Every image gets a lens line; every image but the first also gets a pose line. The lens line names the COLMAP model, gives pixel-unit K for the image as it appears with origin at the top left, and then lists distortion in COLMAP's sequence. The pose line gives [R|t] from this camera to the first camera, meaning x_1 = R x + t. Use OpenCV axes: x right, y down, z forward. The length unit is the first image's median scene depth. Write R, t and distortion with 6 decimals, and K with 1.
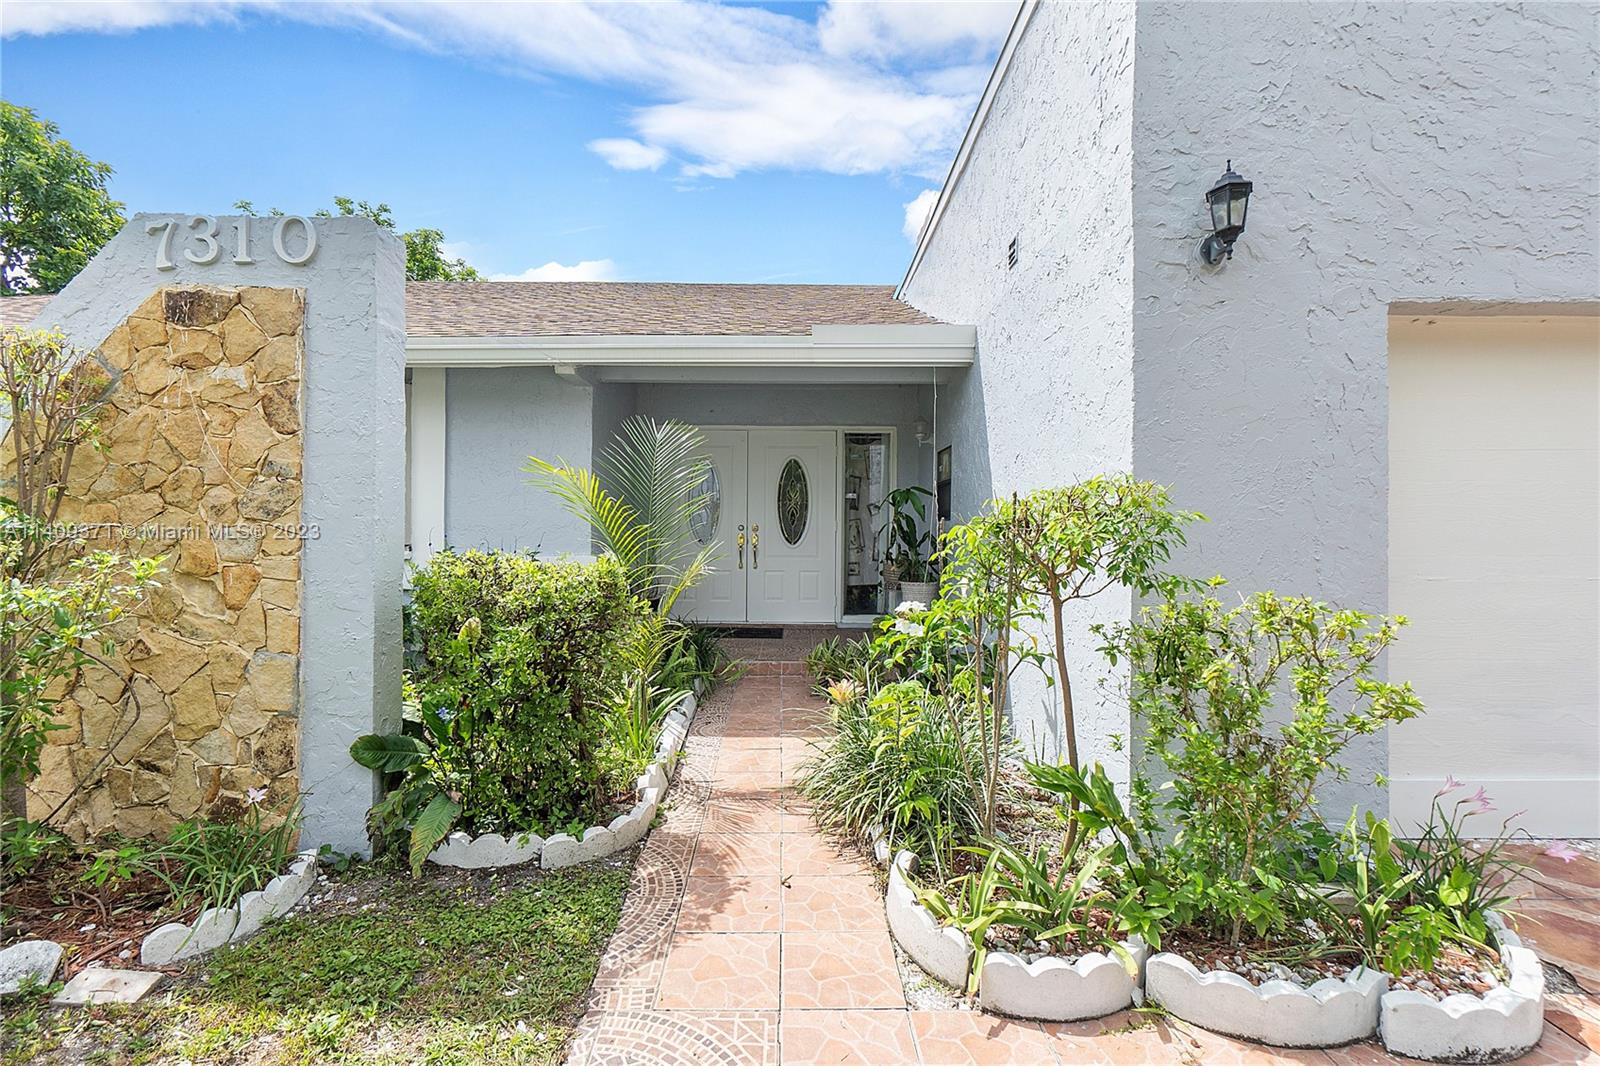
lens RADIAL K [[696.8, 0, 800.0], [0, 696.8, 533.0], [0, 0, 1]] dist [0.003804, 0.000314]
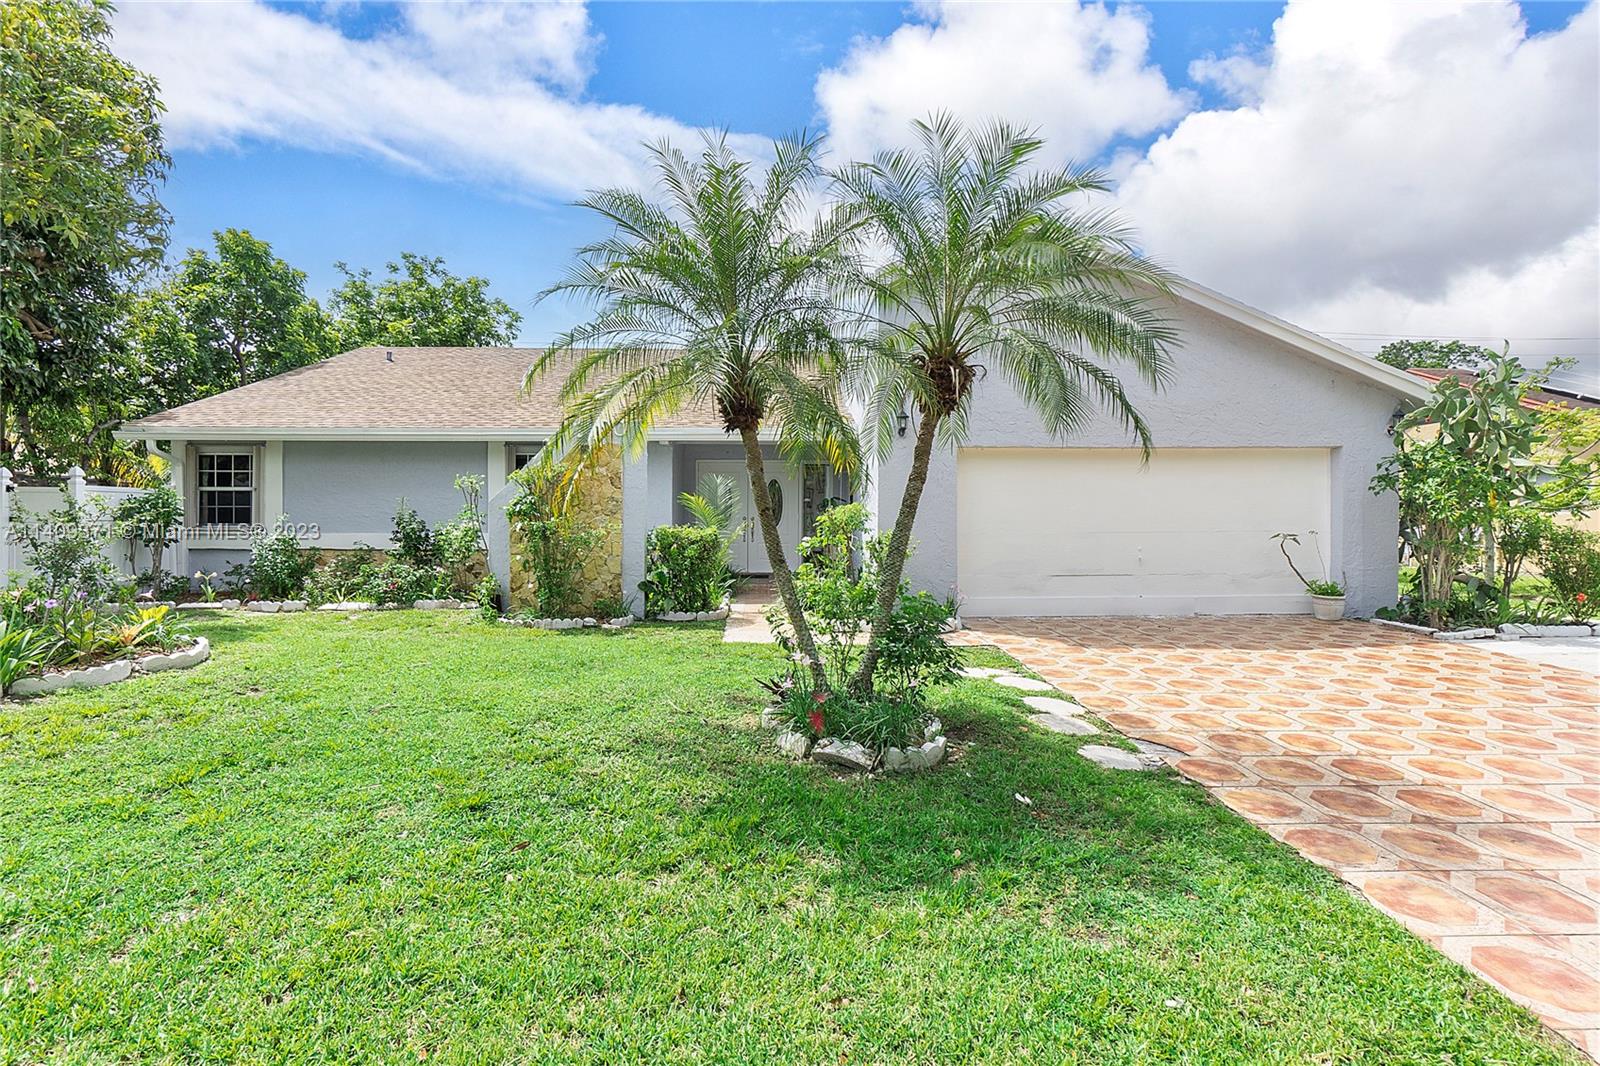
lens RADIAL K [[775.2, 0, 800.0], [0, 775.2, 533.0], [0, 0, 1]] dist [-0.003675, -0.000435]
pose [[0.999938, -0.003116, 0.010654, 0.072982], [0.003131, 0.999994, -0.001359, 0.071759], [-0.010650, 0.001392, 0.999942, -2.610832]]
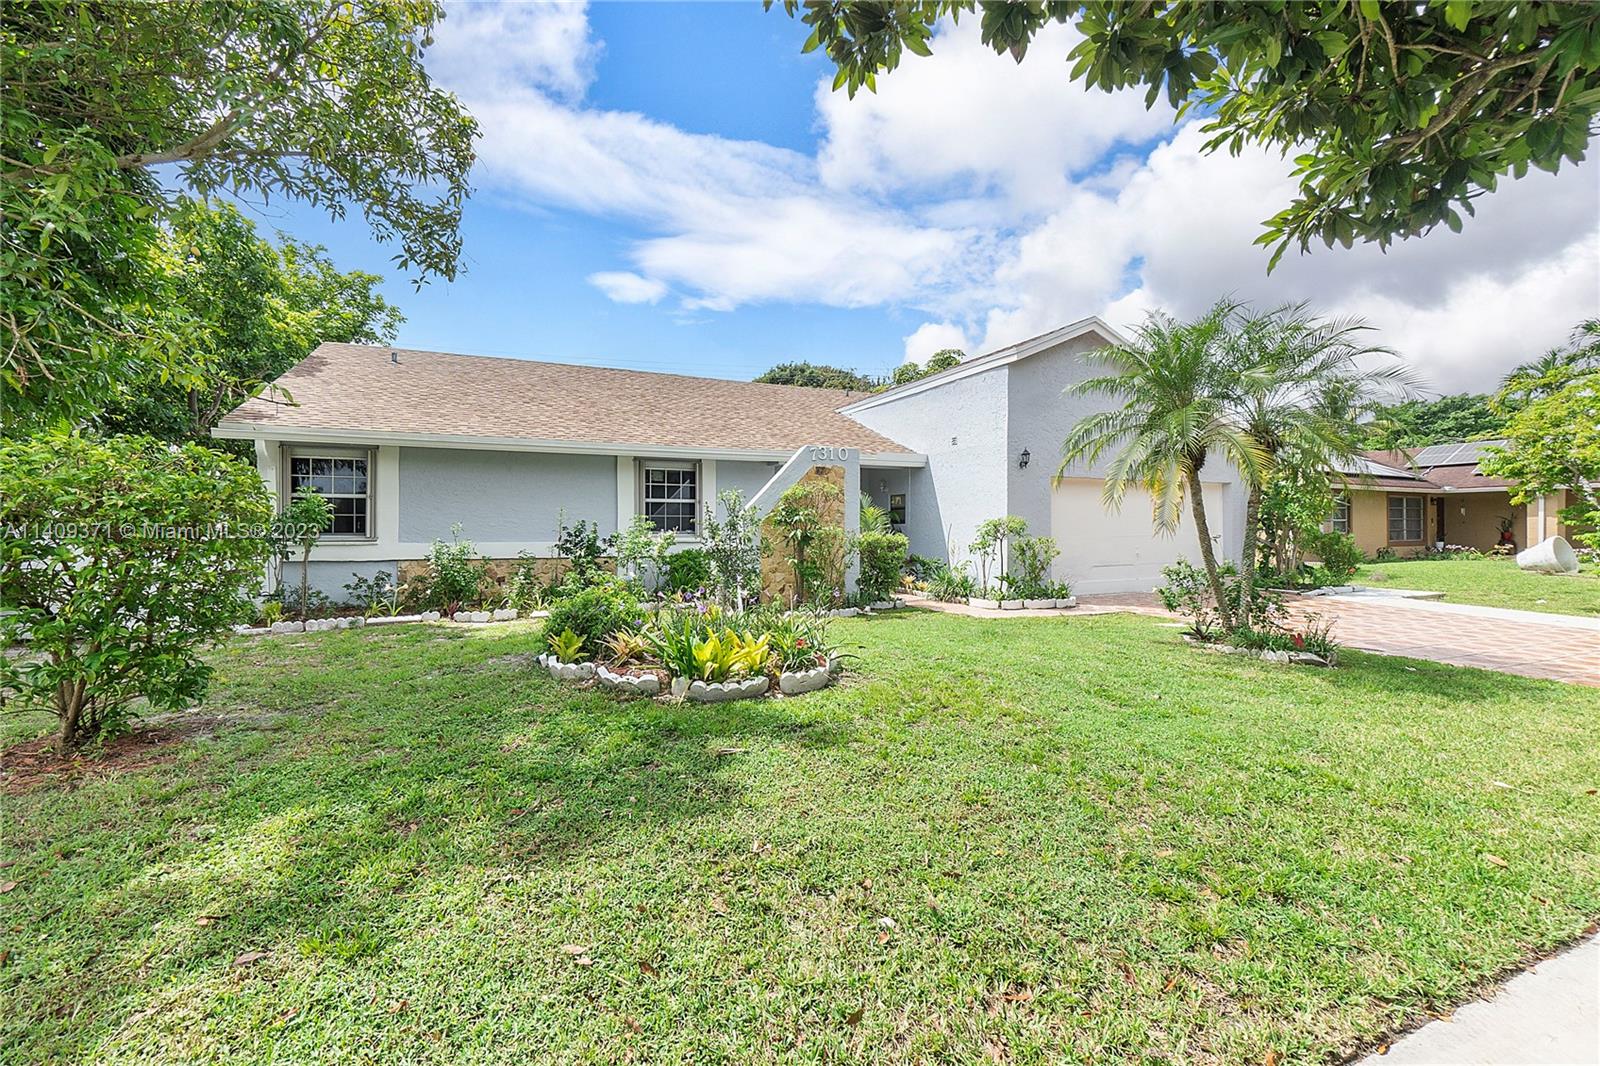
lens RADIAL K [[696.8, 0, 800.0], [0, 696.8, 533.0], [0, 0, 1]] dist [0.003804, 0.000314]
pose [[0.909144, -0.011684, 0.416318, -2.575220], [0.015092, 0.999874, -0.004895, 0.050574], [-0.416208, 0.010733, 0.909206, -2.493036]]
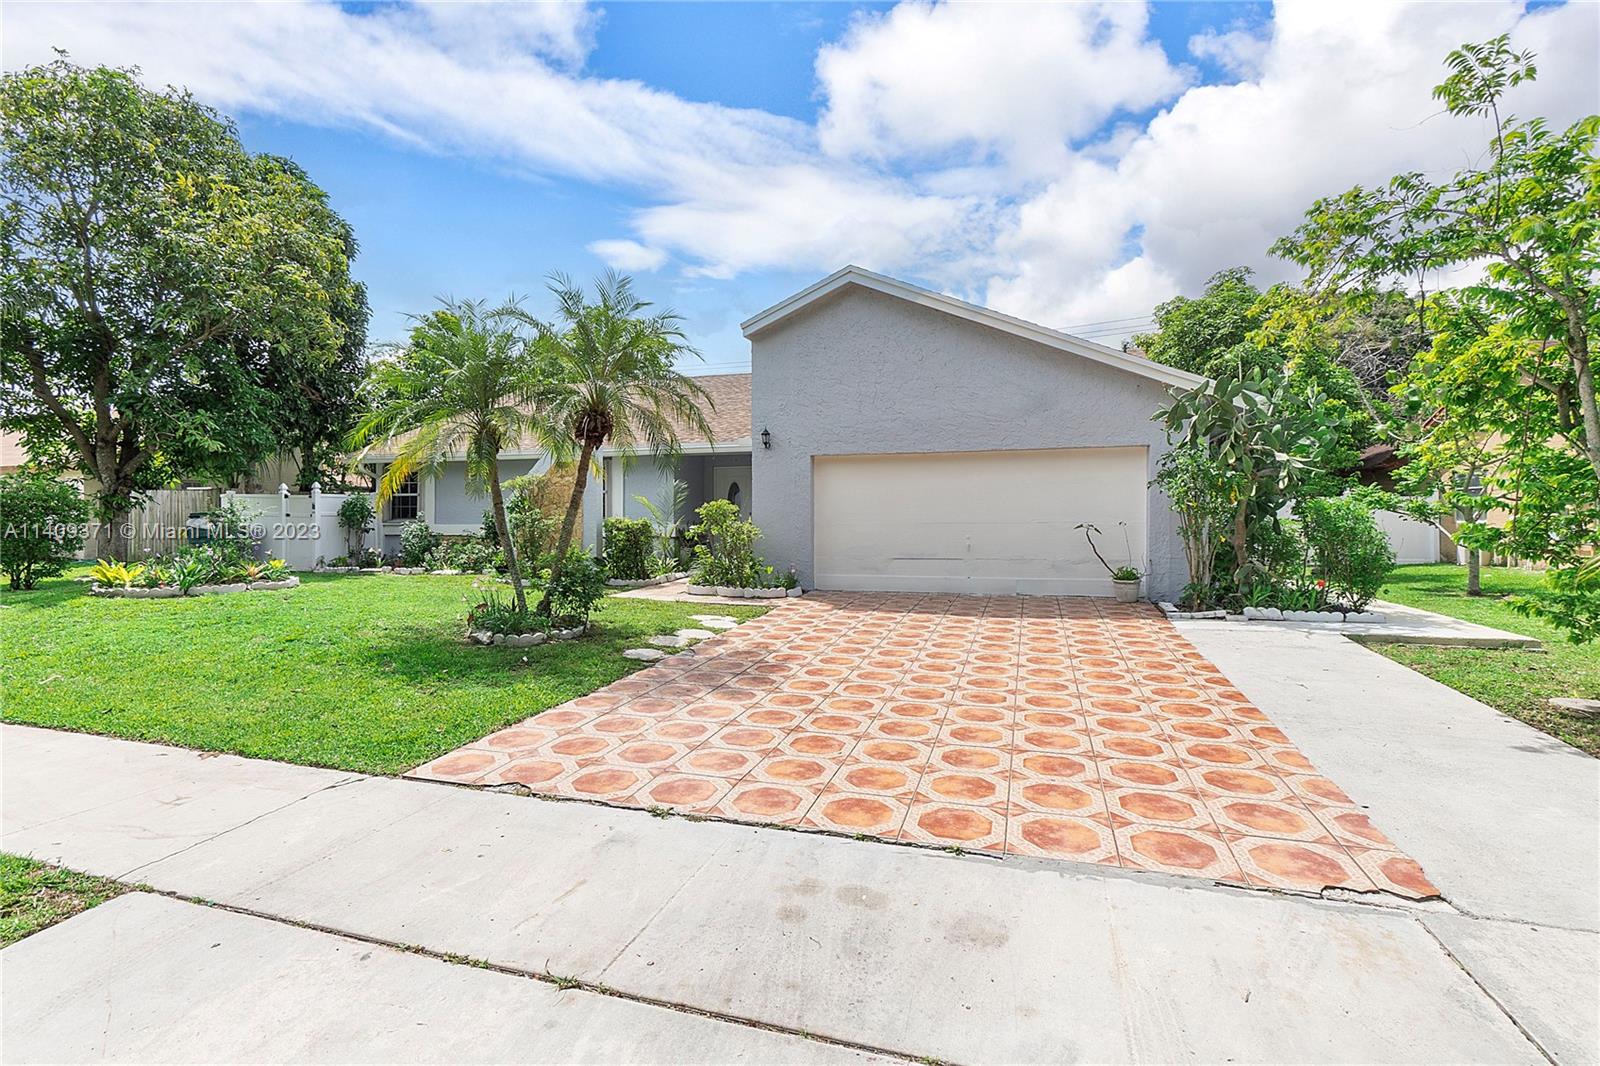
lens RADIAL K [[775.2, 0, 800.0], [0, 775.2, 533.0], [0, 0, 1]] dist [-0.003675, -0.000435]
pose [[0.945431, 0.002285, -0.325815, 2.292226], [-0.003552, 0.999988, -0.003295, 0.142225], [0.325804, 0.004272, 0.945428, -3.367742]]
